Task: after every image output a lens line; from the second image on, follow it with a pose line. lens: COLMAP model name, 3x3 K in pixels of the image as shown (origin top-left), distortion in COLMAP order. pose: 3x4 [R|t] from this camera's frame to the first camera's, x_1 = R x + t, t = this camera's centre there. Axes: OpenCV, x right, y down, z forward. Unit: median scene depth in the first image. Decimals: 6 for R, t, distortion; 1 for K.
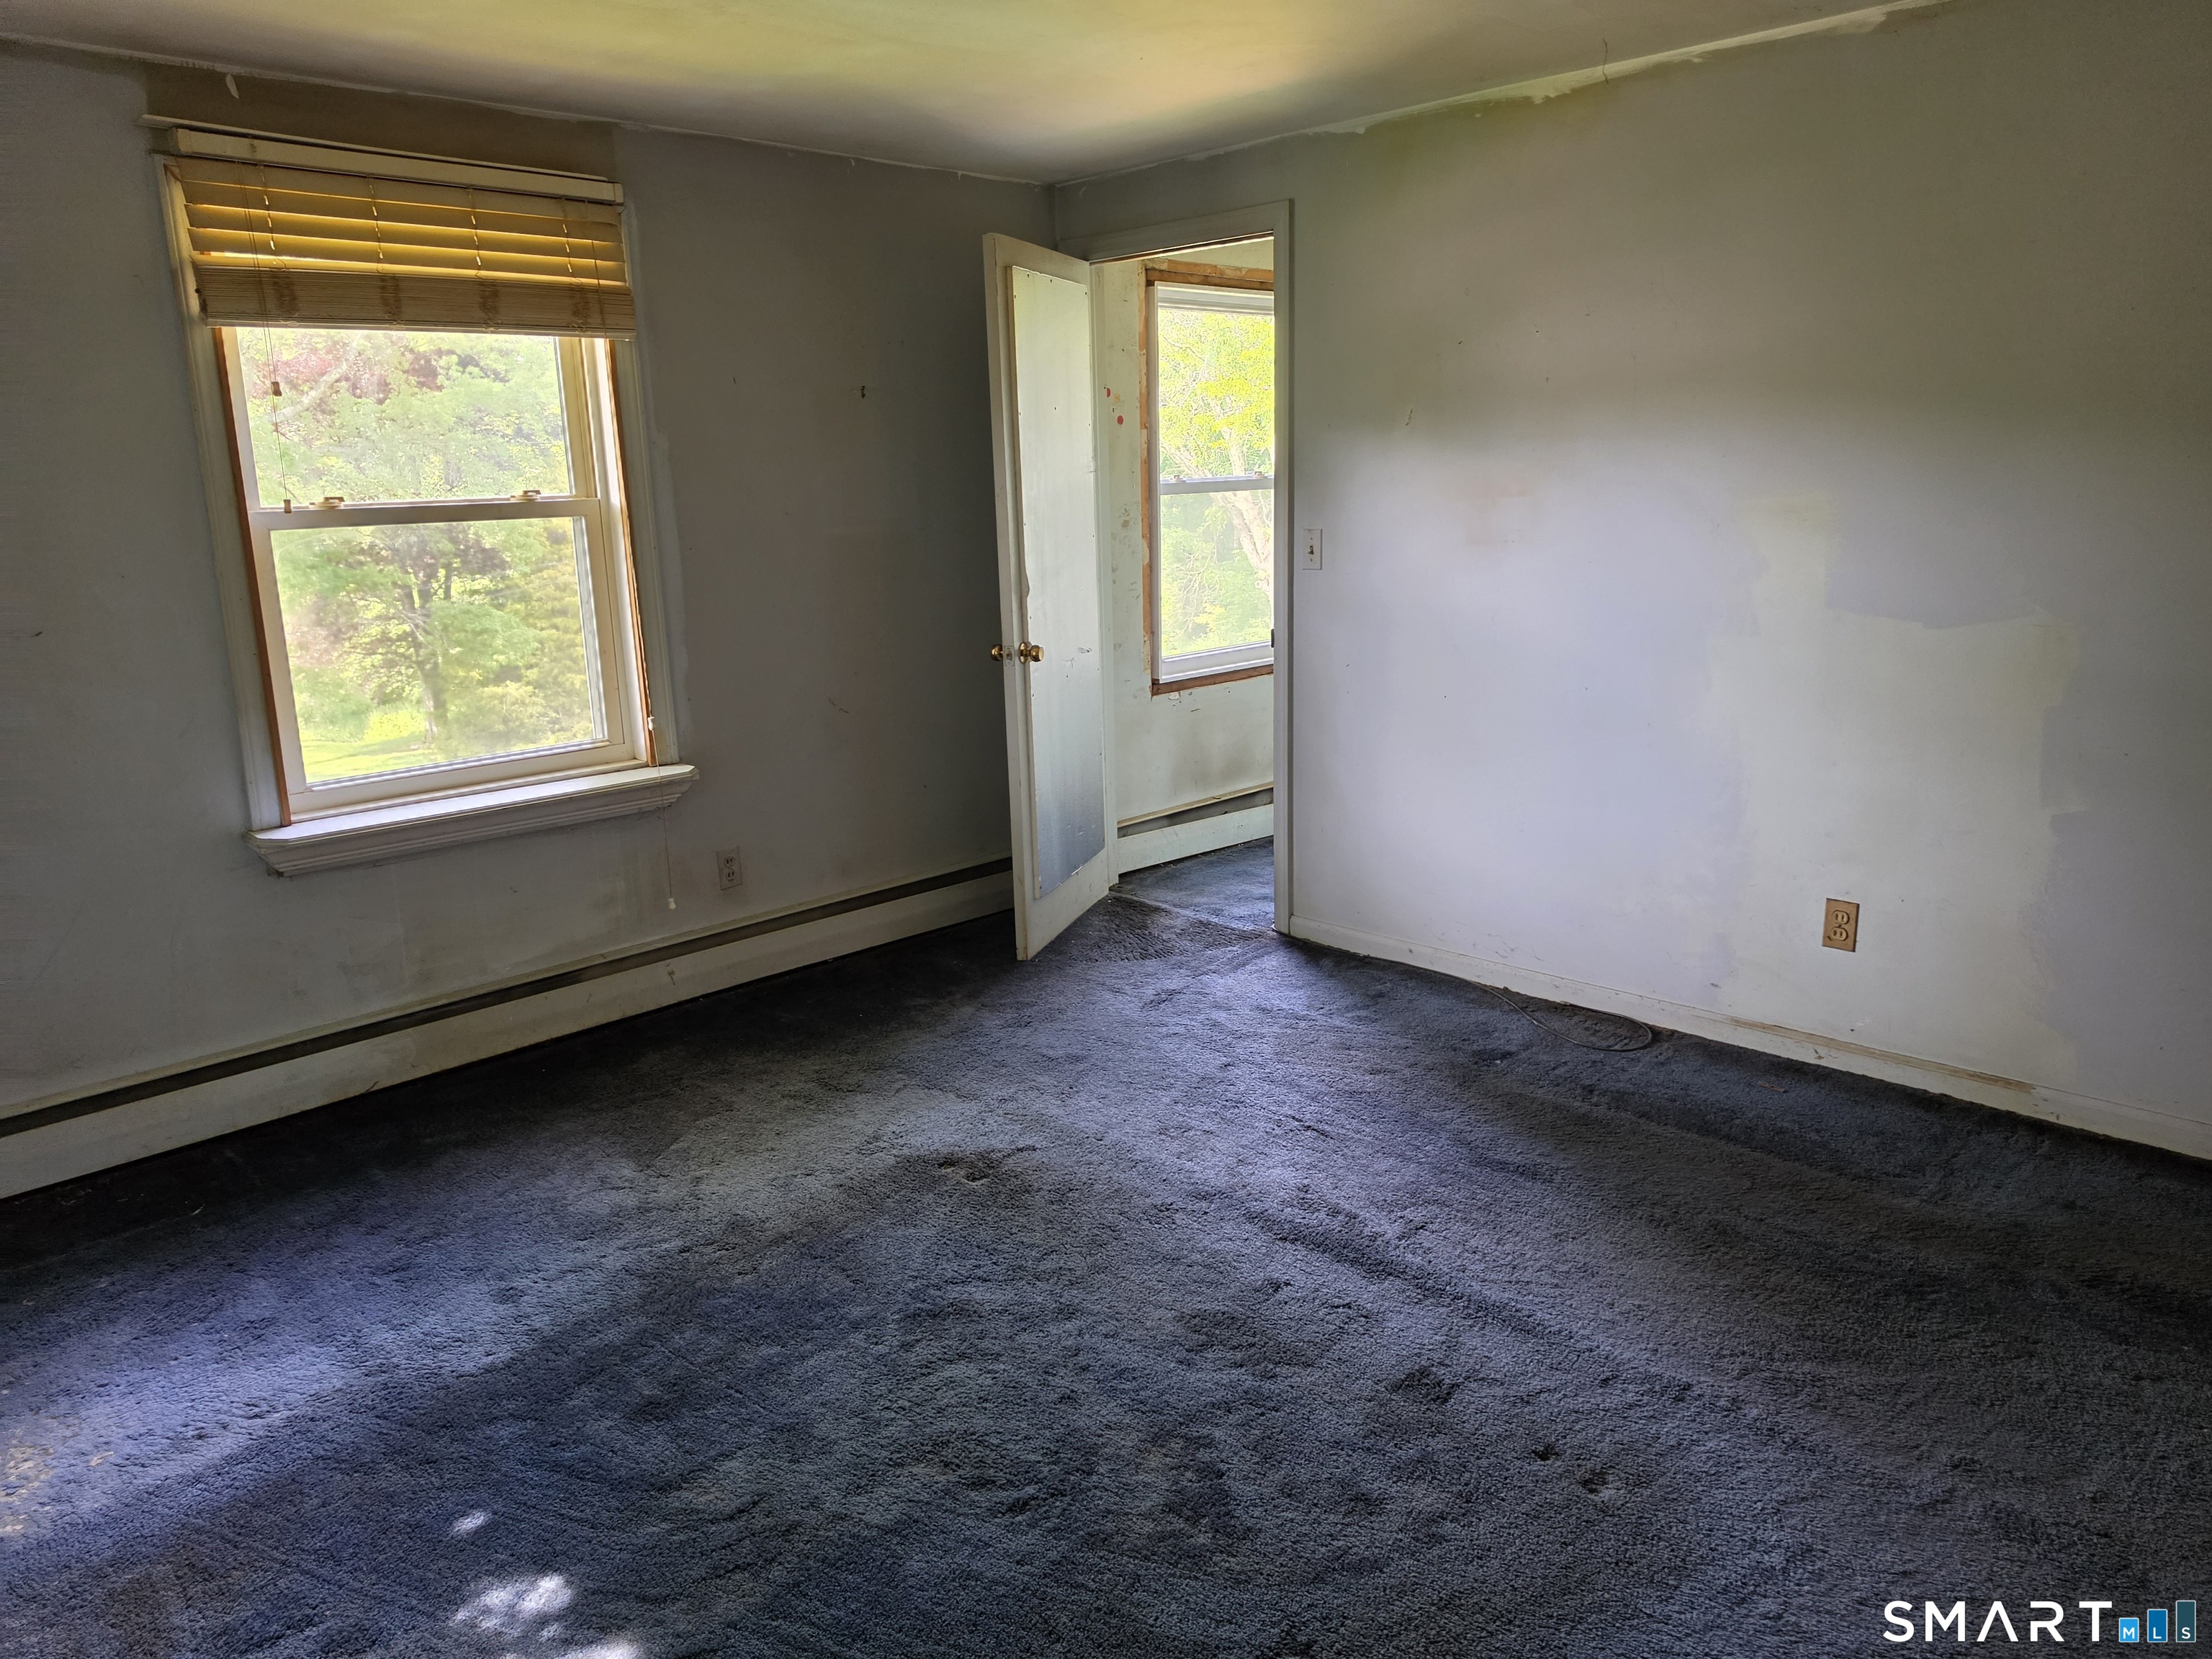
lens RADIAL K [[1532.1, 0, 1106.0], [0, 1532.1, 829.5], [0, 0, 1]] dist [0.074898, -0.100775]
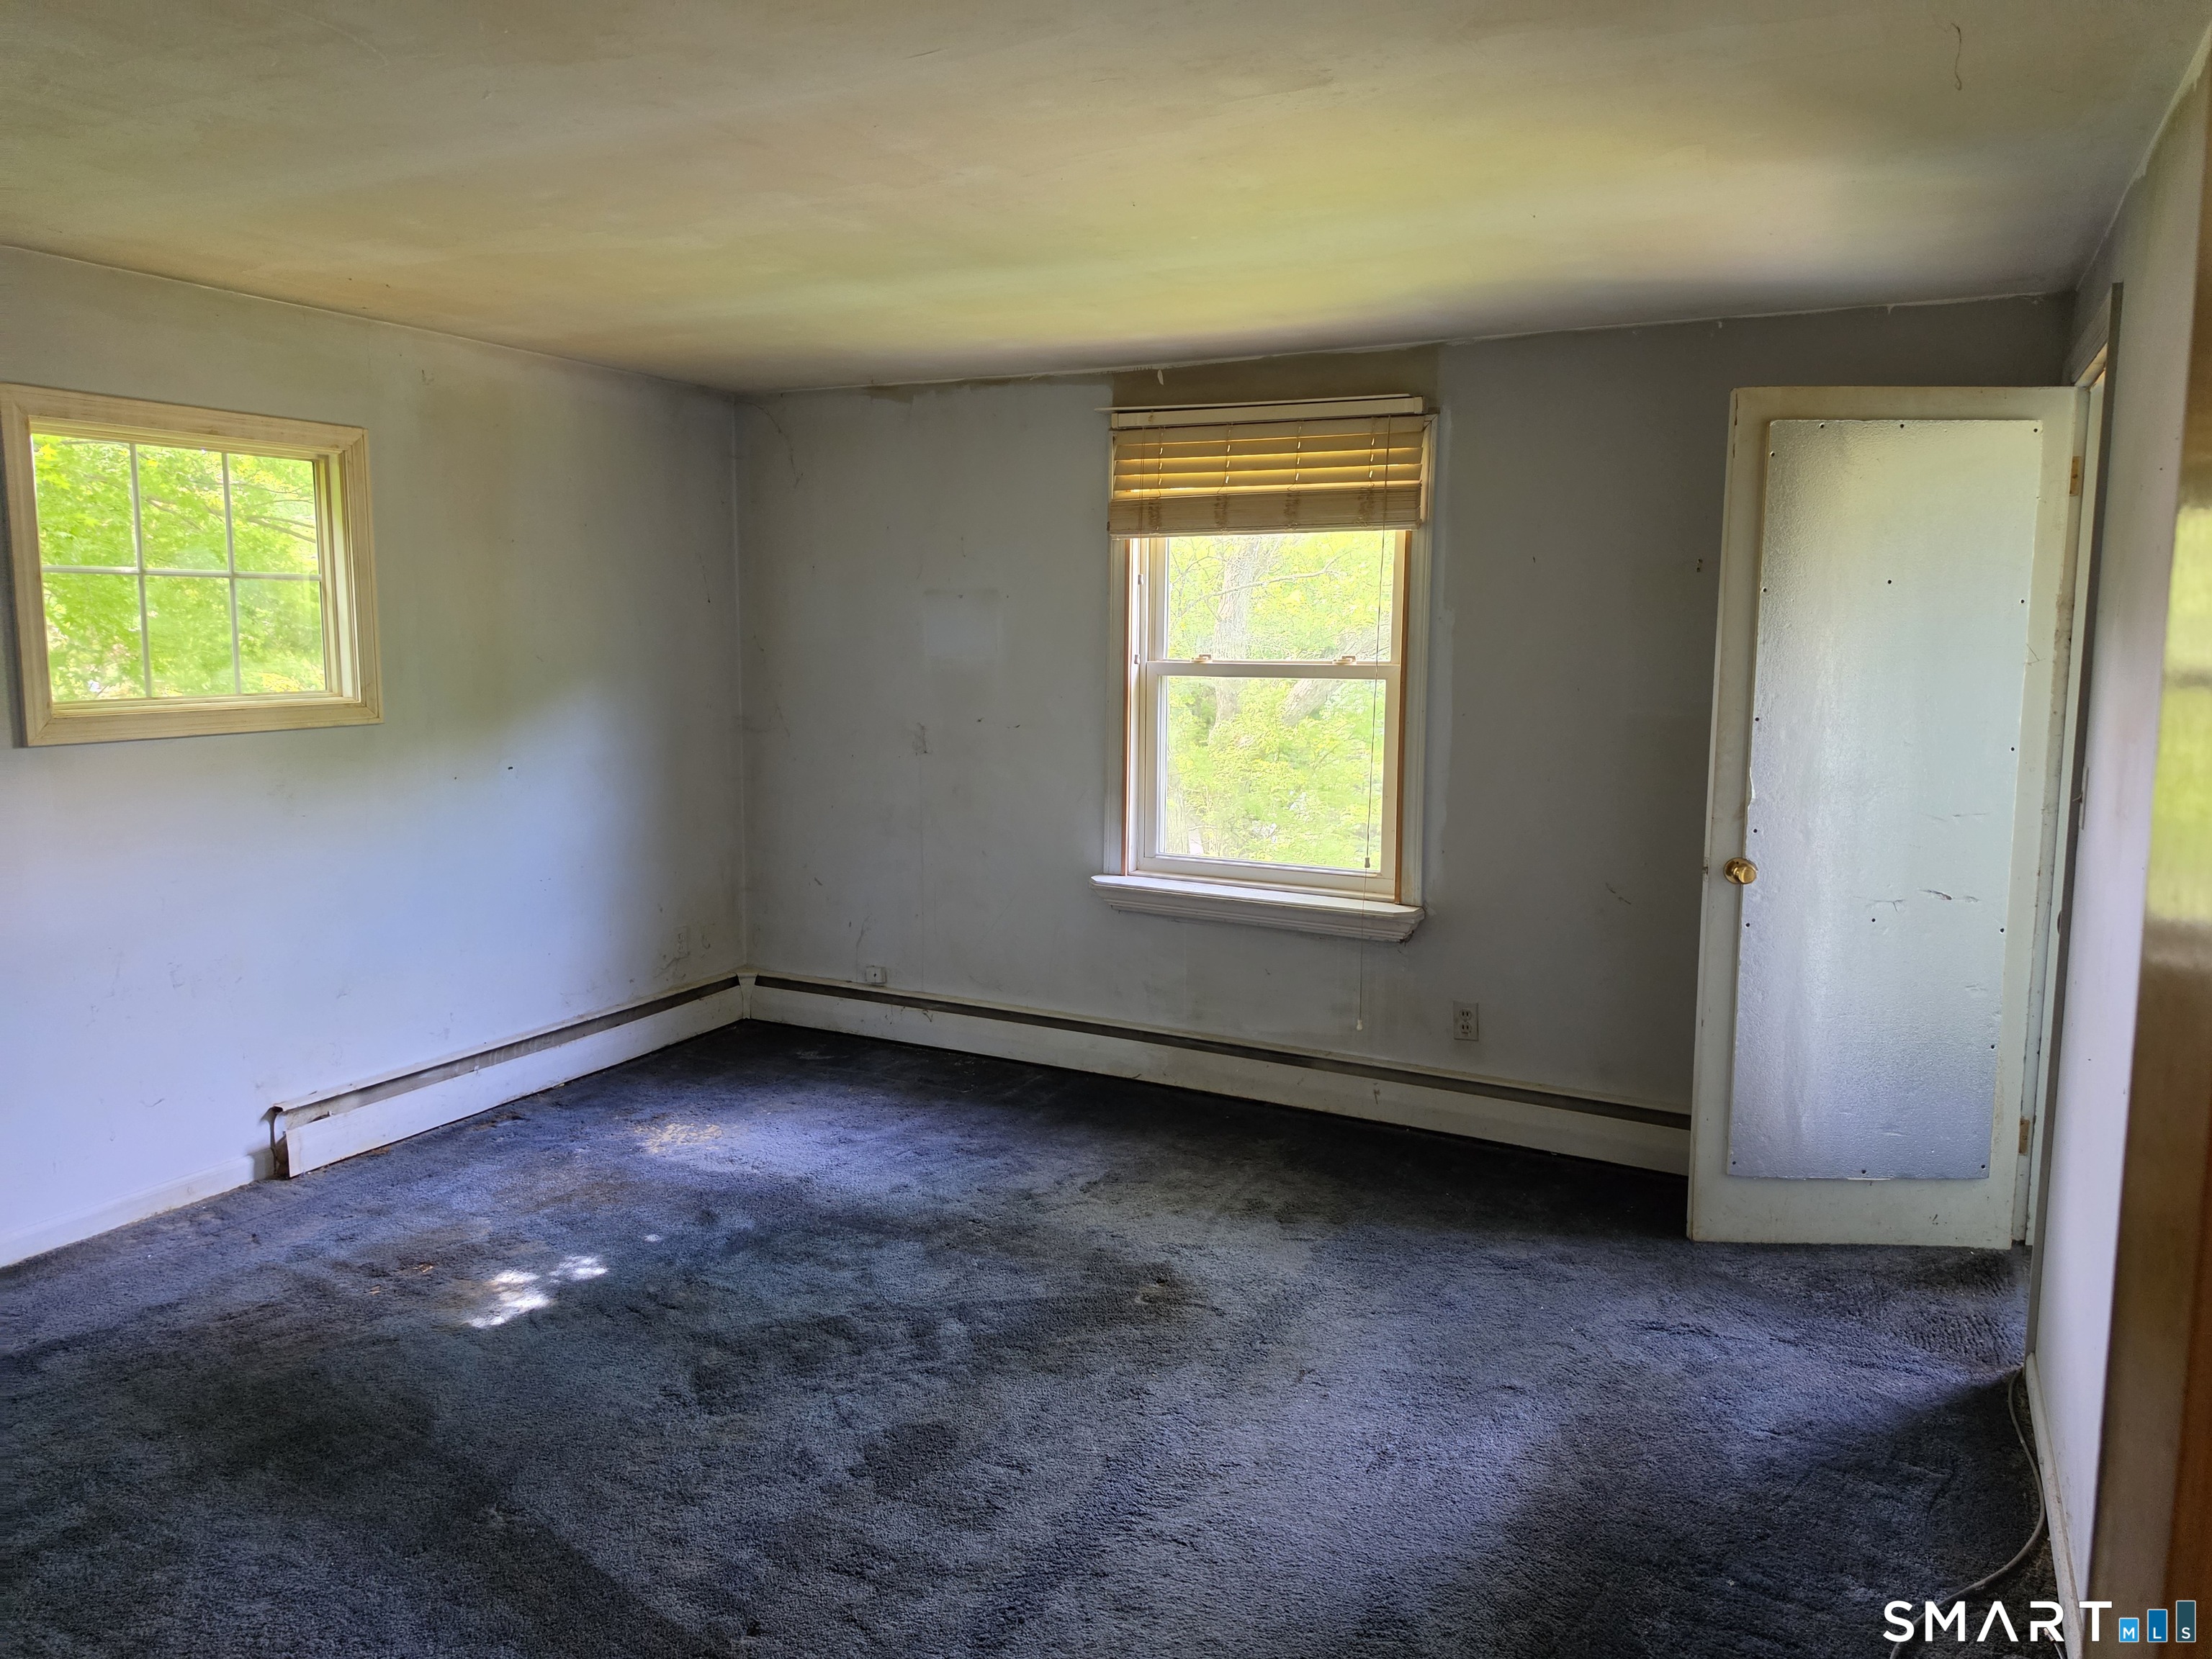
lens RADIAL K [[1532.1, 0, 1106.0], [0, 1532.1, 829.5], [0, 0, 1]] dist [0.074898, -0.100775]
pose [[0.280131, 0.148395, -0.948423, 0.765948], [-0.242082, 0.966969, 0.079794, -0.145534], [0.928936, 0.207243, 0.306802, 0.512653]]
